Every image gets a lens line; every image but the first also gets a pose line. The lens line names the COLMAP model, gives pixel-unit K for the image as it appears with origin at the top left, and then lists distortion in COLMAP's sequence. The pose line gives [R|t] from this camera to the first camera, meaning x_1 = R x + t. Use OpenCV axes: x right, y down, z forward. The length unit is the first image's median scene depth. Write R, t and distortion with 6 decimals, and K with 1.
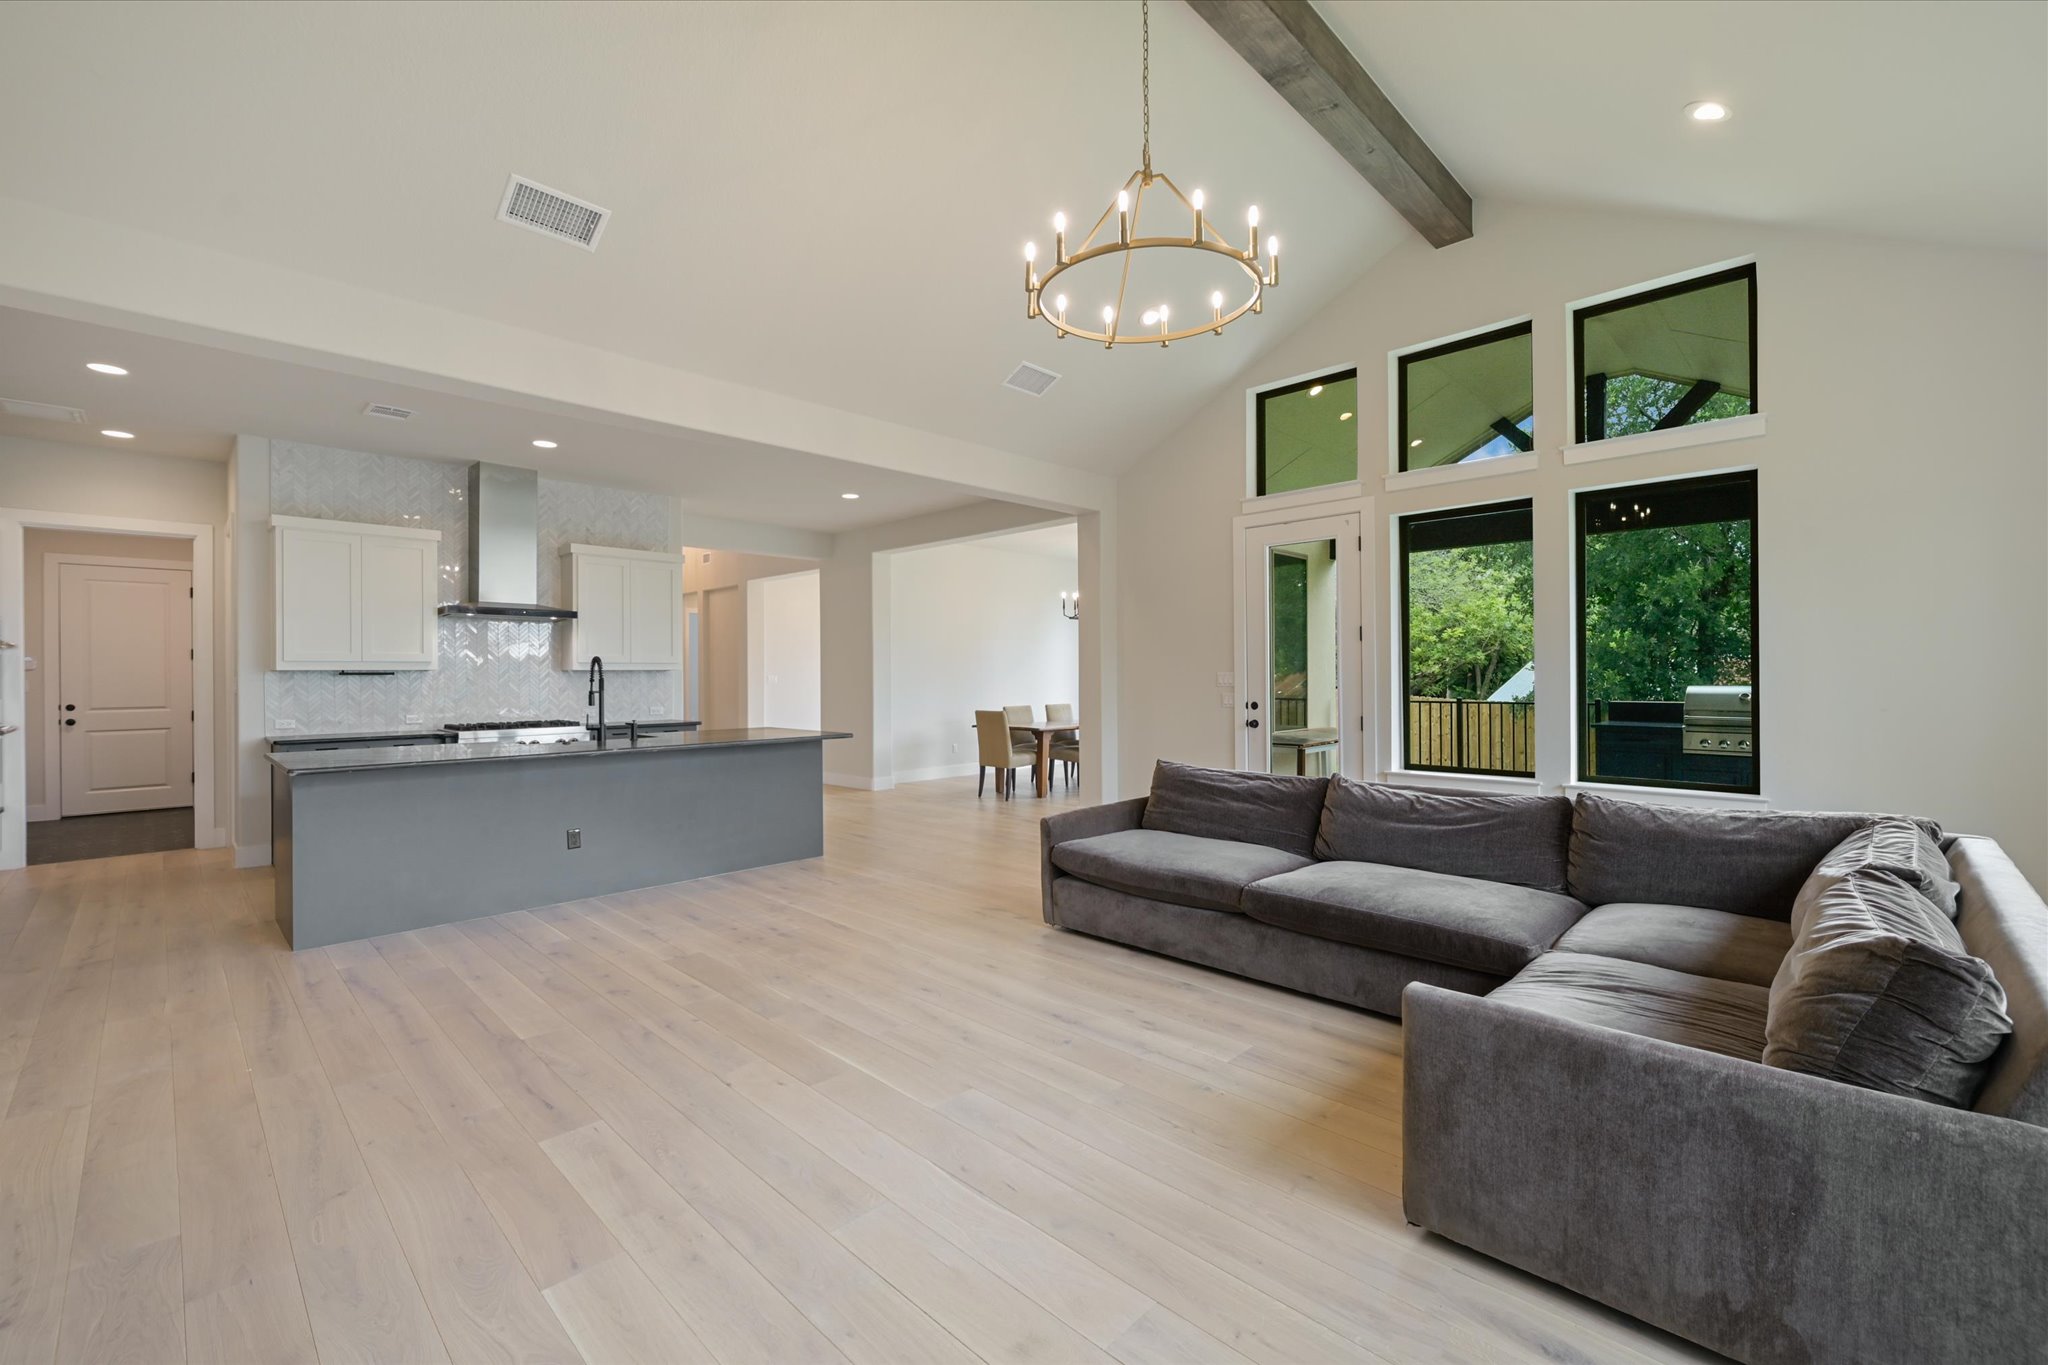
lens RADIAL K [[834.4, 0, 1024.0], [0, 834.4, 682.5], [0, 0, 1]] dist [0.000290, -0.000019]
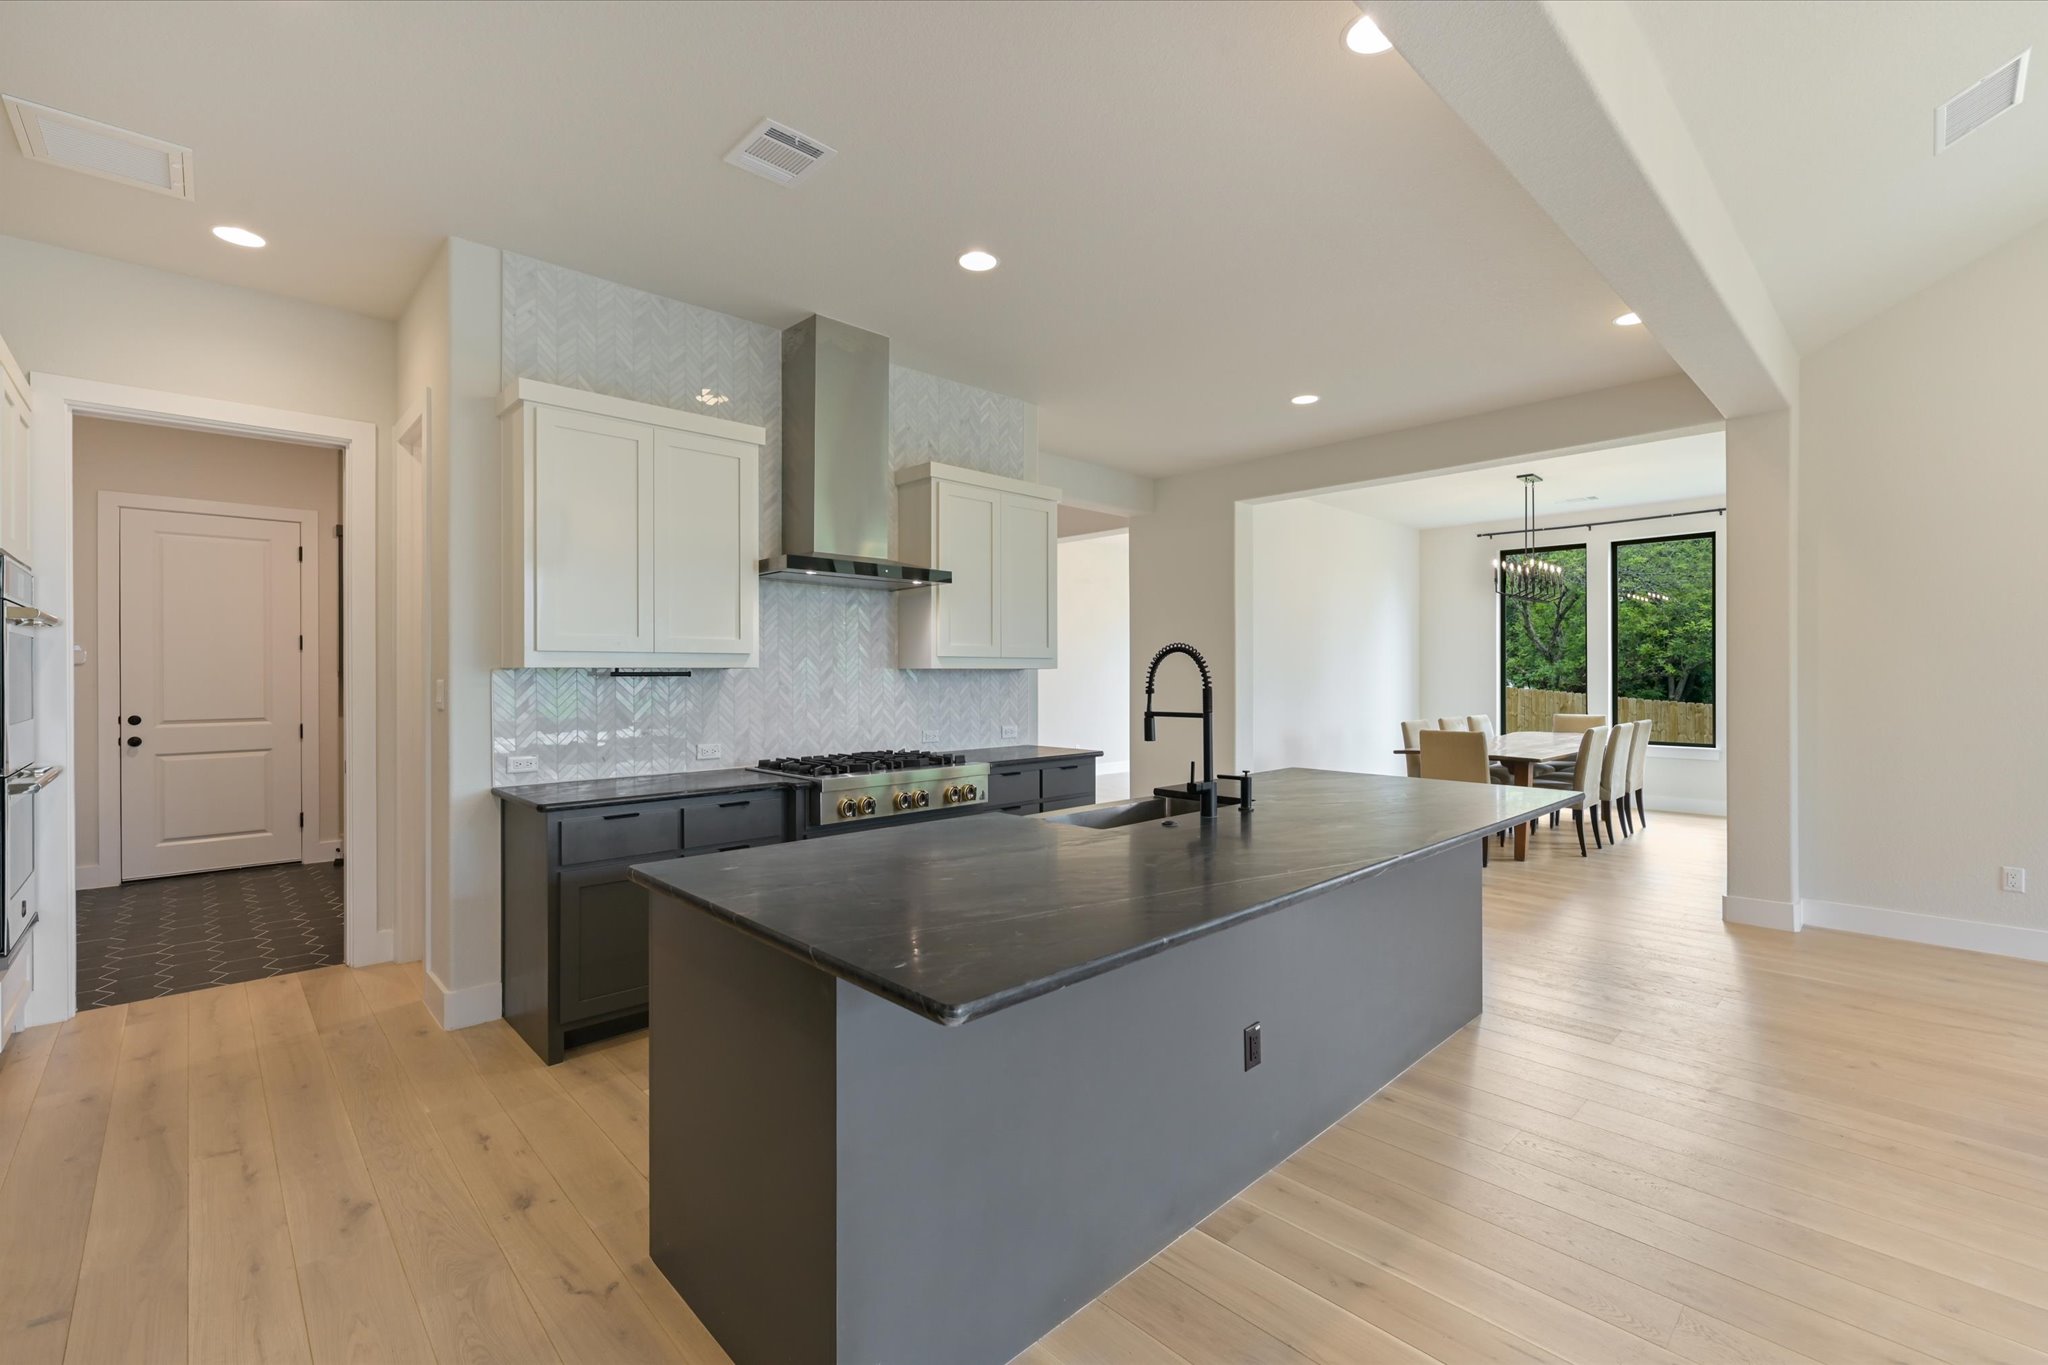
lens RADIAL K [[857.6, 0, 1024.0], [0, 857.6, 682.5], [0, 0, 1]] dist [-0.000108, -0.000041]
pose [[0.999476, 0.004816, -0.032011, -0.488452], [-0.004712, 0.999983, 0.003340, -0.007614], [0.032027, -0.003188, 0.999482, 0.401327]]
